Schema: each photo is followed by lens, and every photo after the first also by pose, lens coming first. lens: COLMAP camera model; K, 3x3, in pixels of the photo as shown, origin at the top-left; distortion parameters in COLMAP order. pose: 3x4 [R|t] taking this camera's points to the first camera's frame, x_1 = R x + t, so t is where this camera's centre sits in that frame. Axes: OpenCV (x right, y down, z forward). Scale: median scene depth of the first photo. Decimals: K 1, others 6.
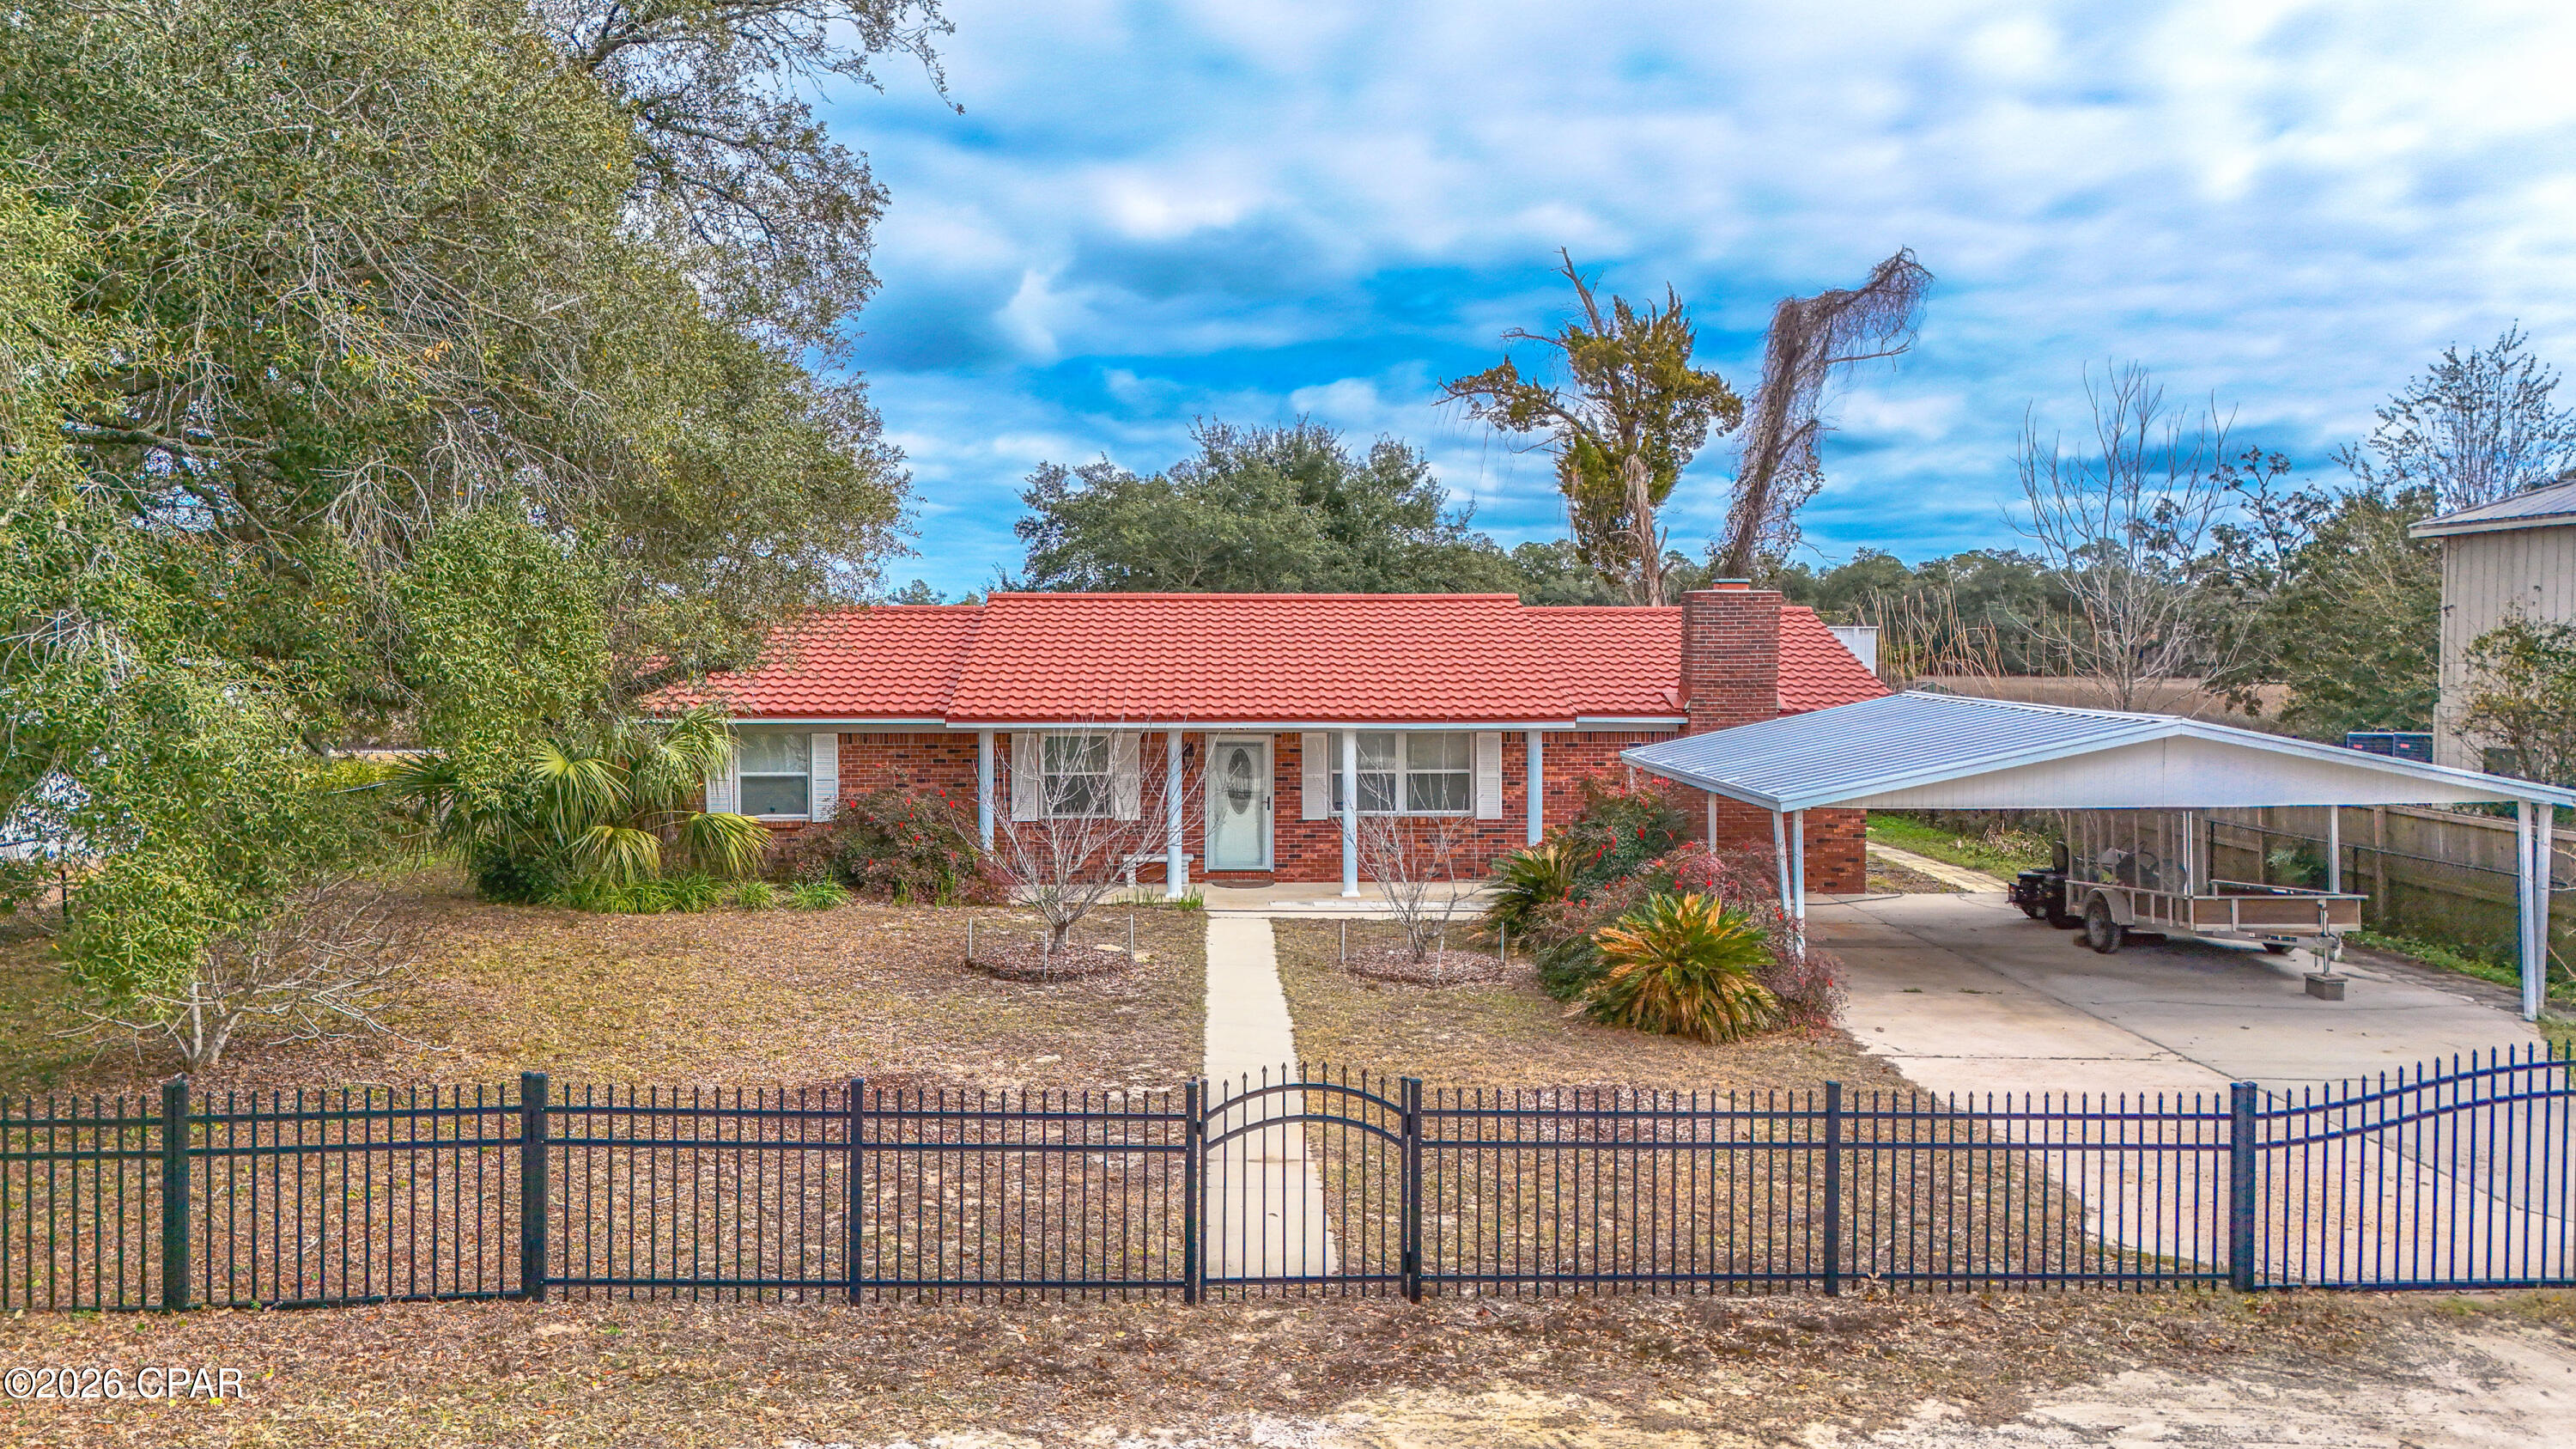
lens RADIAL K [[1895.5, 0, 1278.1], [0, 1895.5, 713.0], [0, 0, 1]] dist [0.096735, -0.097985]
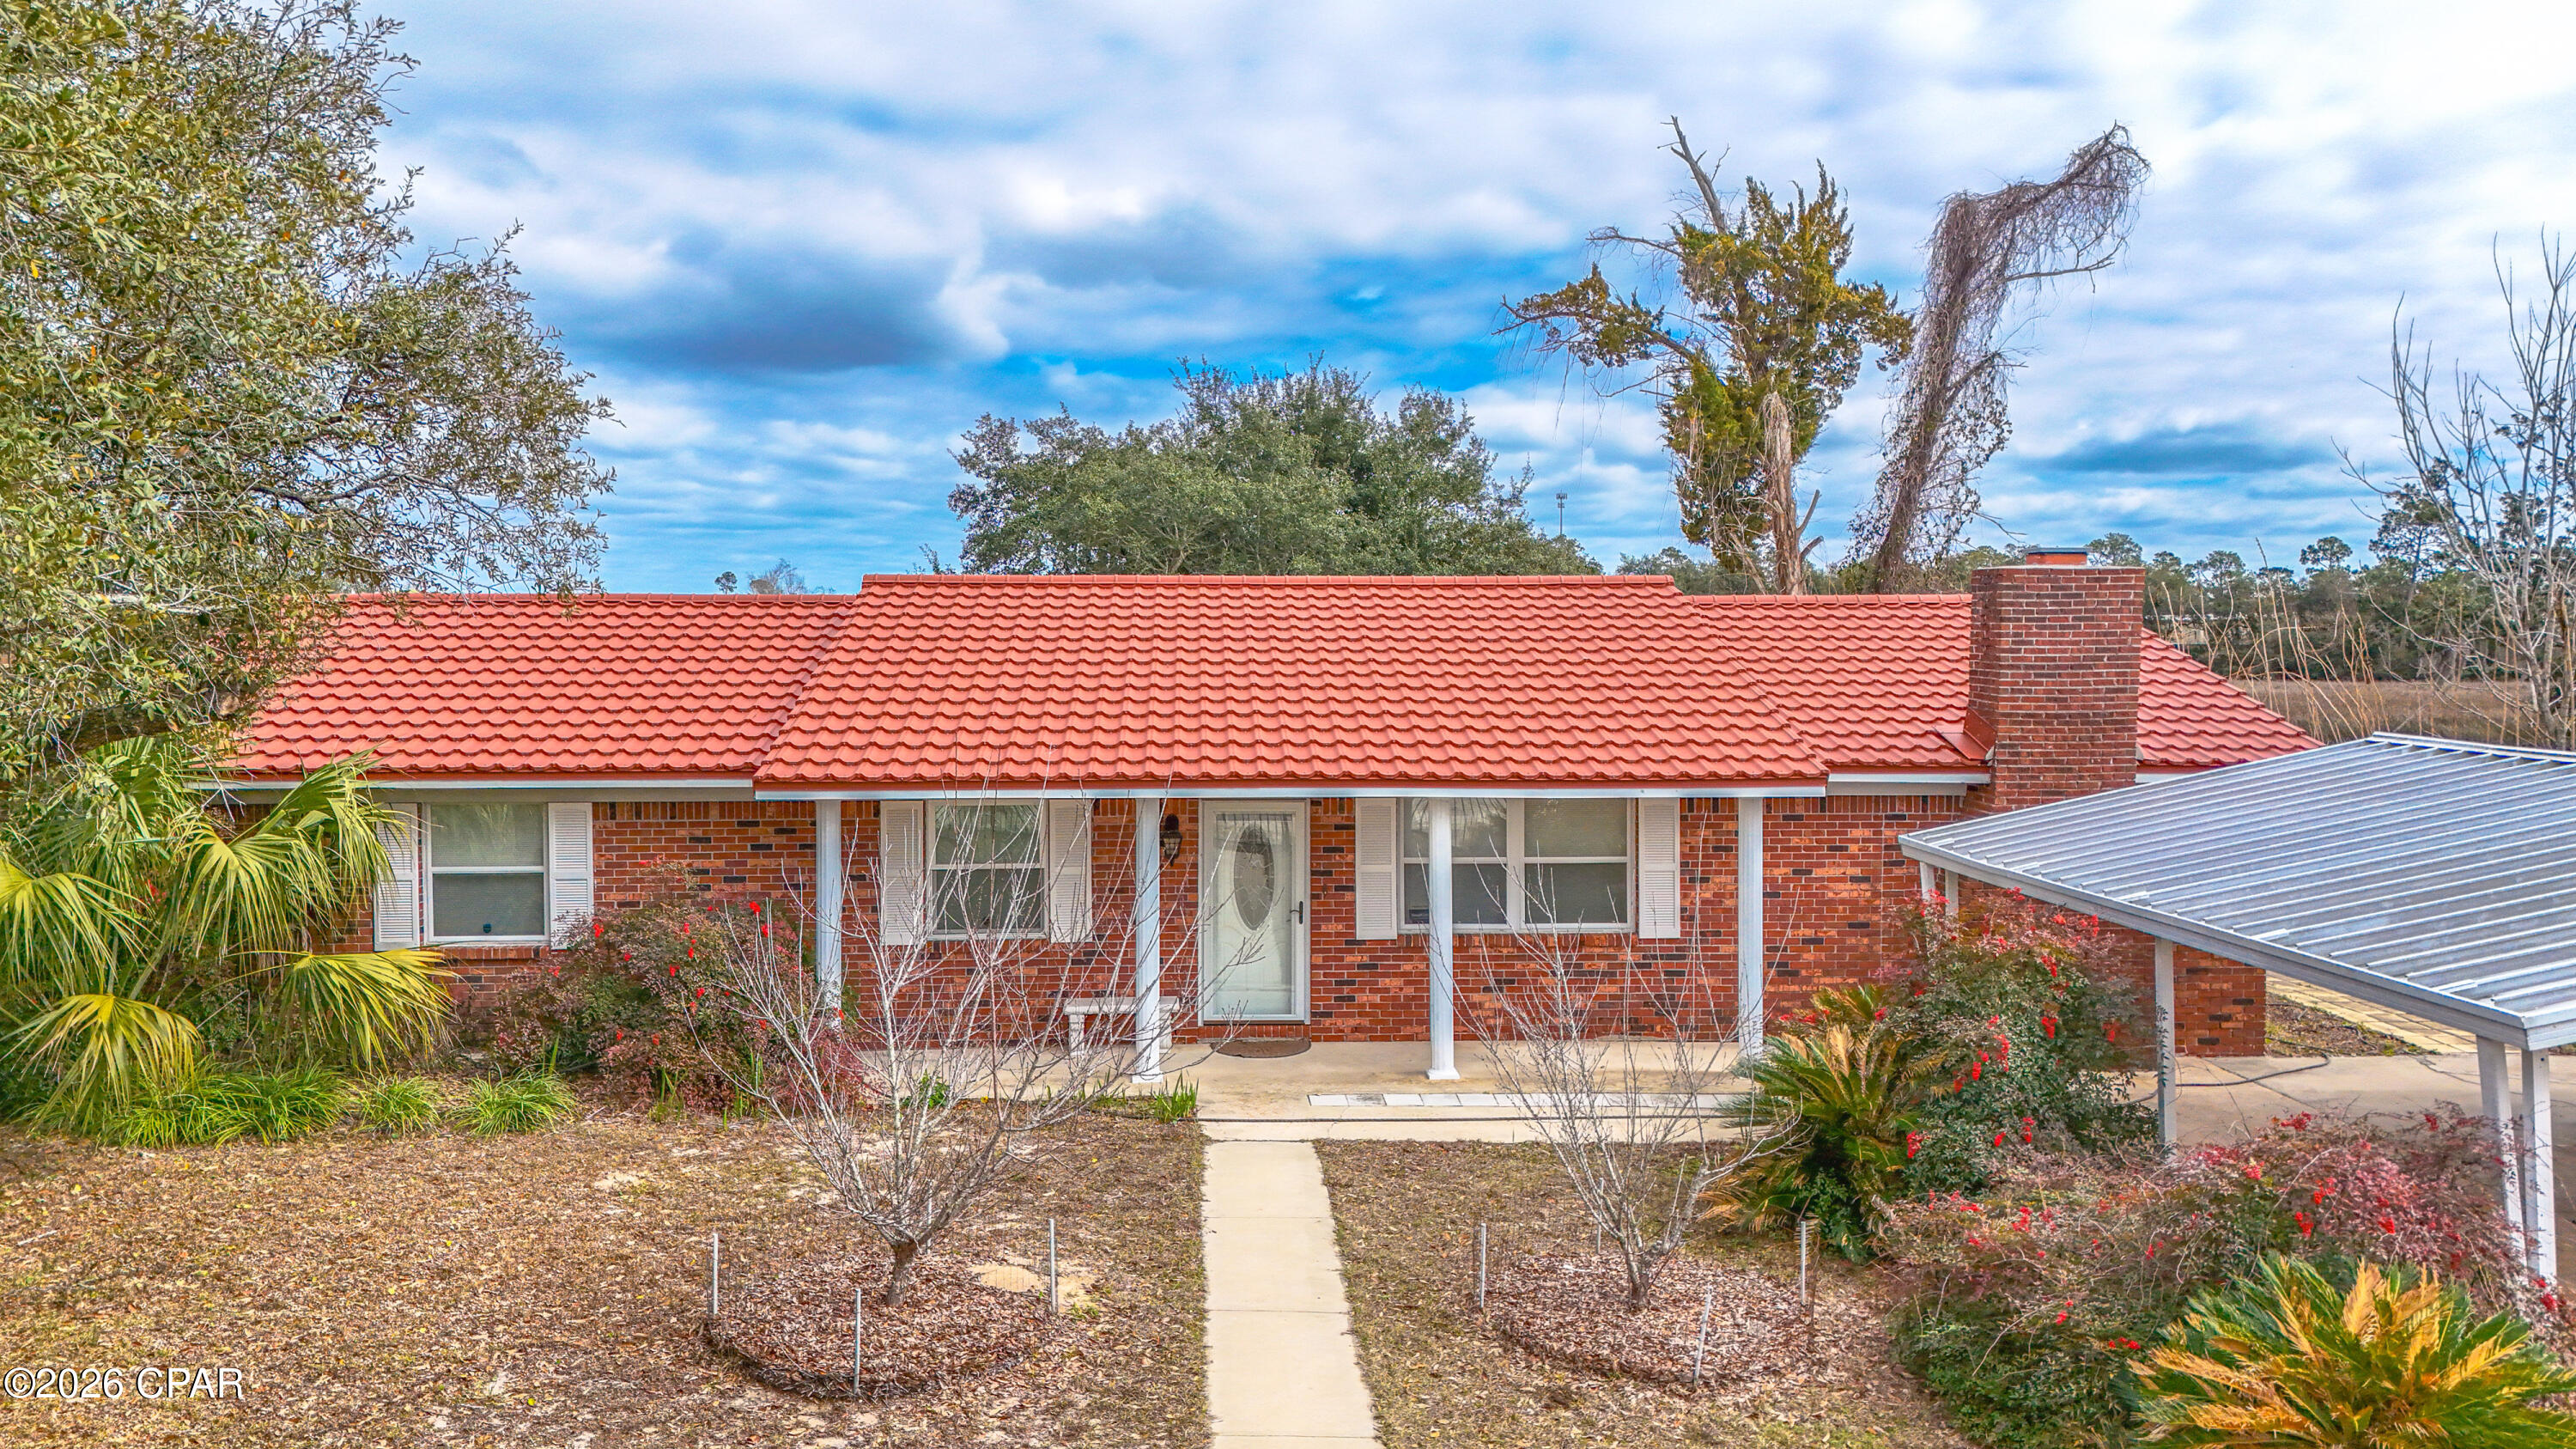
lens RADIAL K [[1895.5, 0, 1278.1], [0, 1895.5, 713.0], [0, 0, 1]] dist [0.096735, -0.097985]
pose [[0.999967, -0.000990, 0.008096, -0.017447], [0.000985, 0.999999, 0.000626, -0.017682], [-0.008096, -0.000618, 0.999967, 0.383530]]
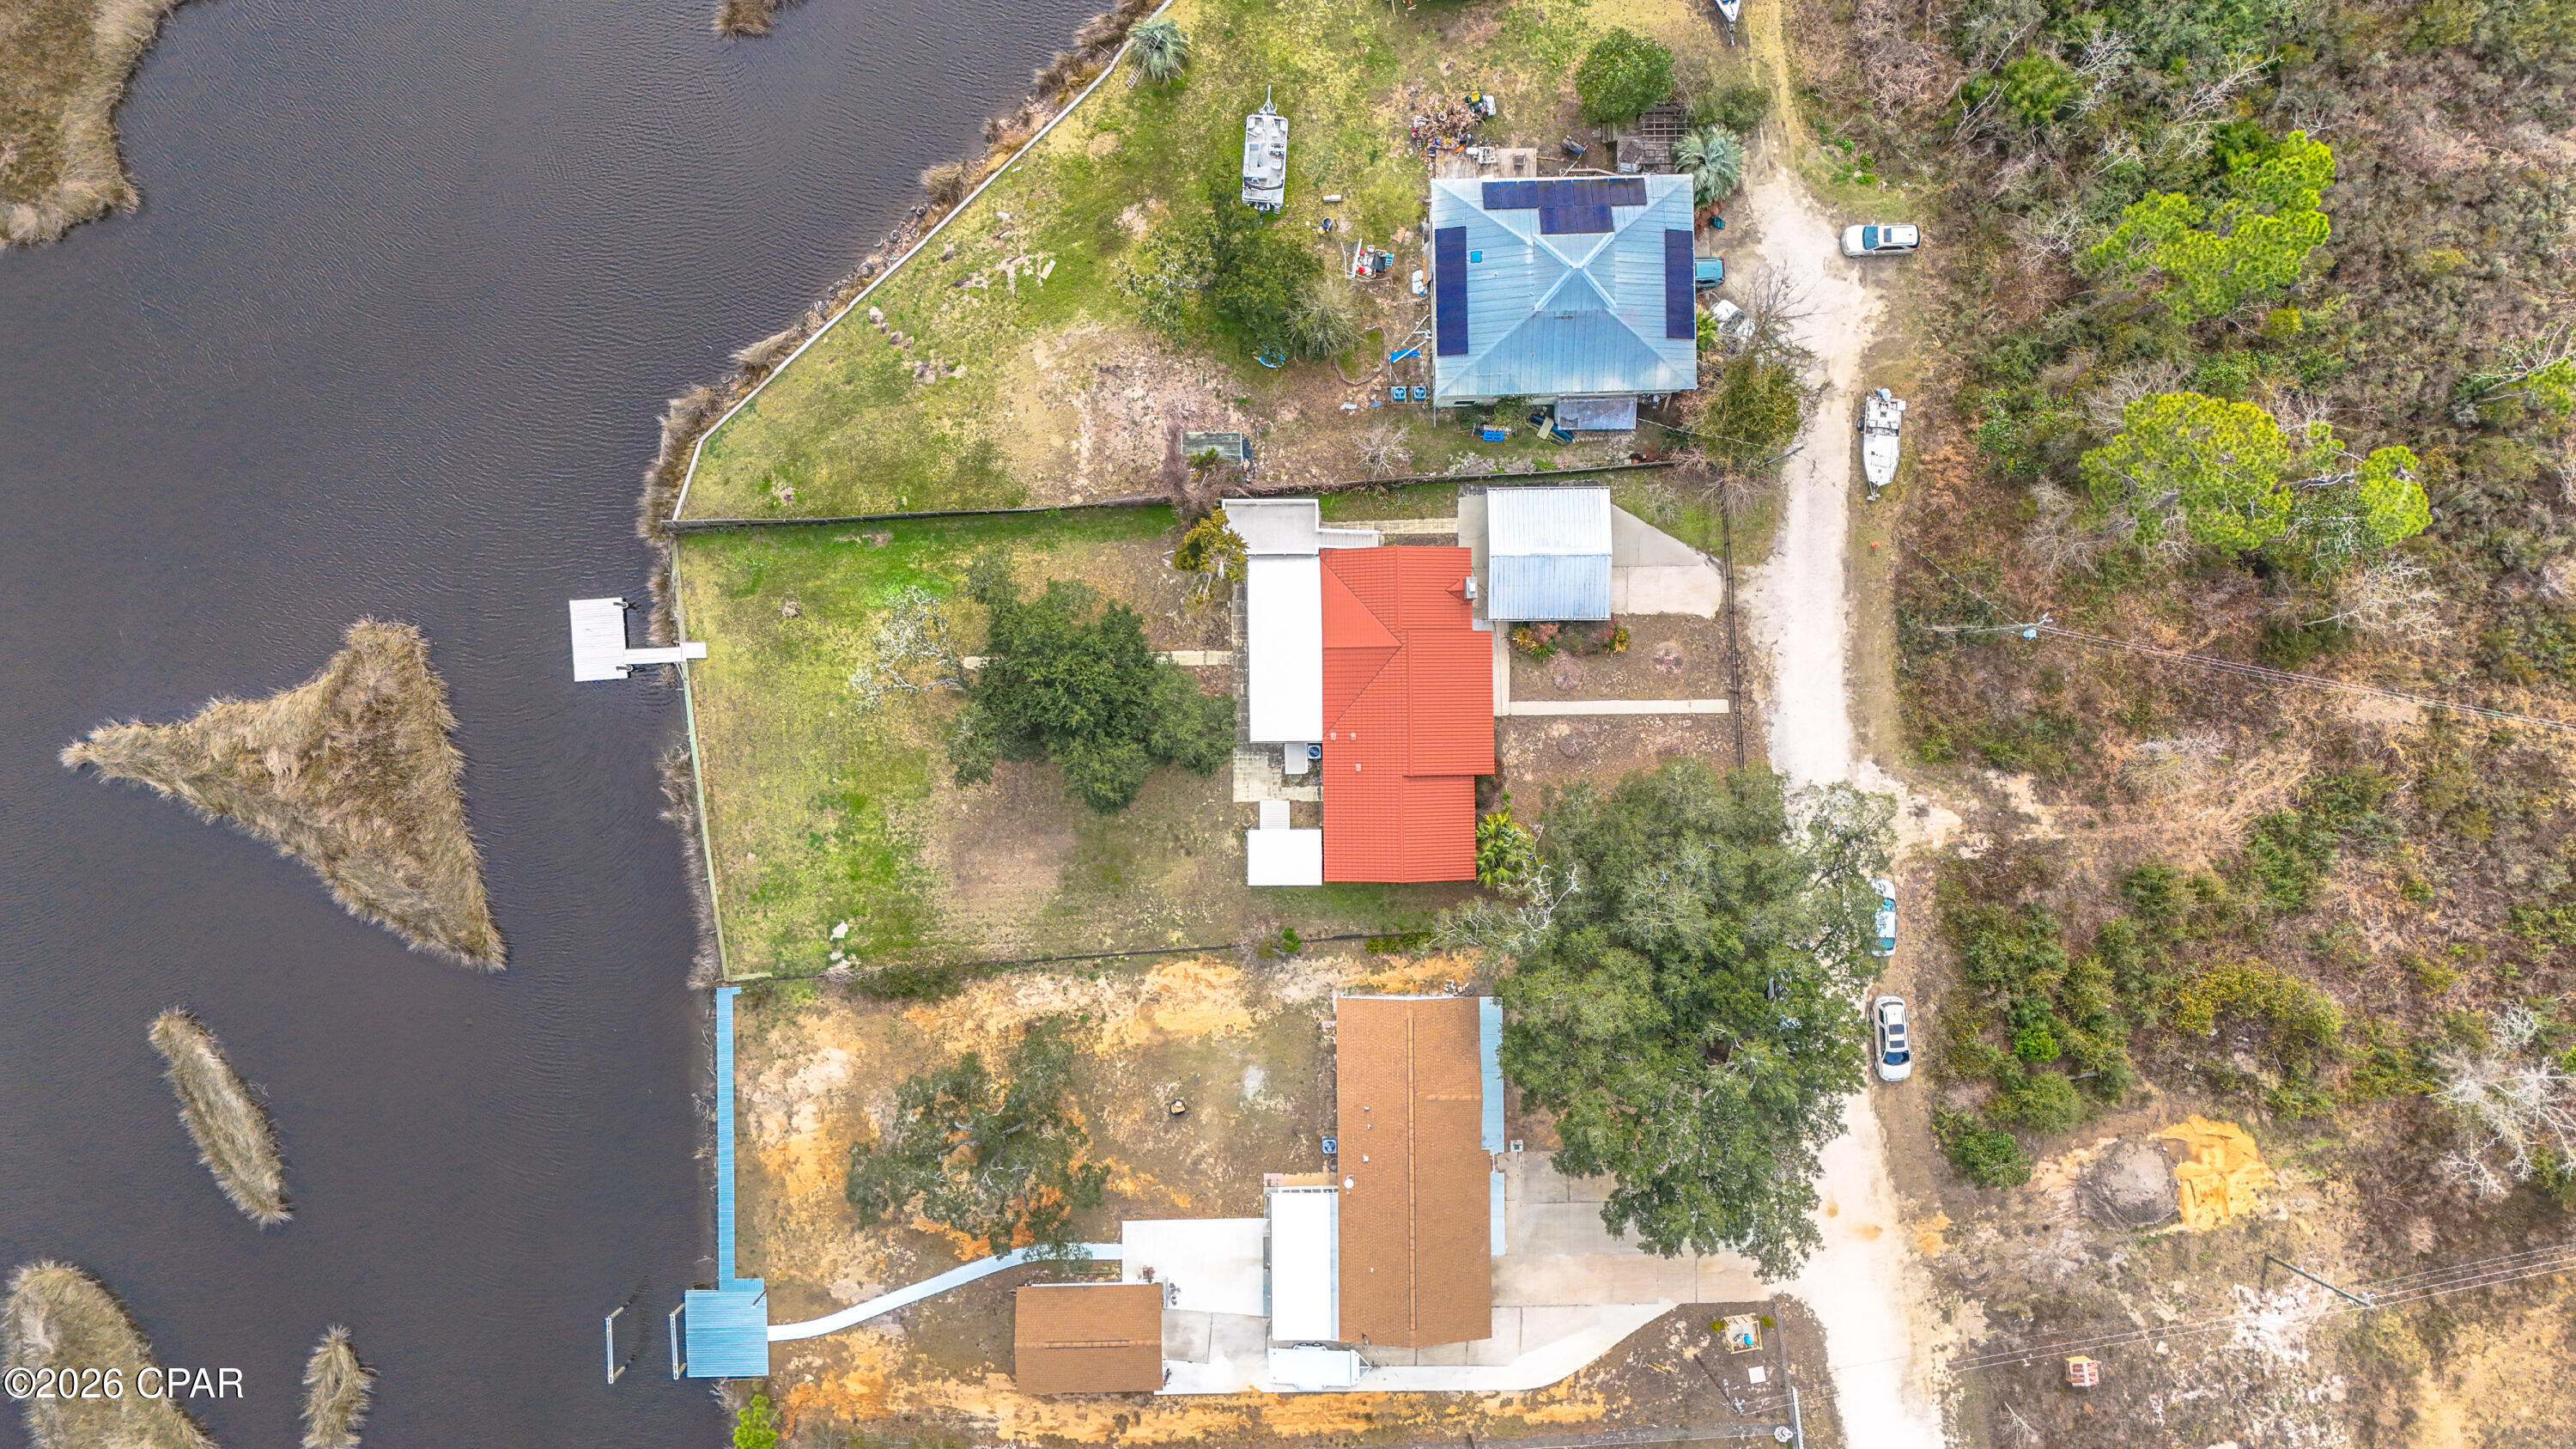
lens RADIAL K [[1895.5, 0, 1278.1], [0, 1895.5, 713.0], [0, 0, 1]] dist [0.096735, -0.097985]
pose [[0.025190, -0.999643, 0.008961, -0.079410], [0.021795, 0.009511, 0.999717, -4.115025], [-0.999445, -0.024987, 0.022026, 1.306033]]
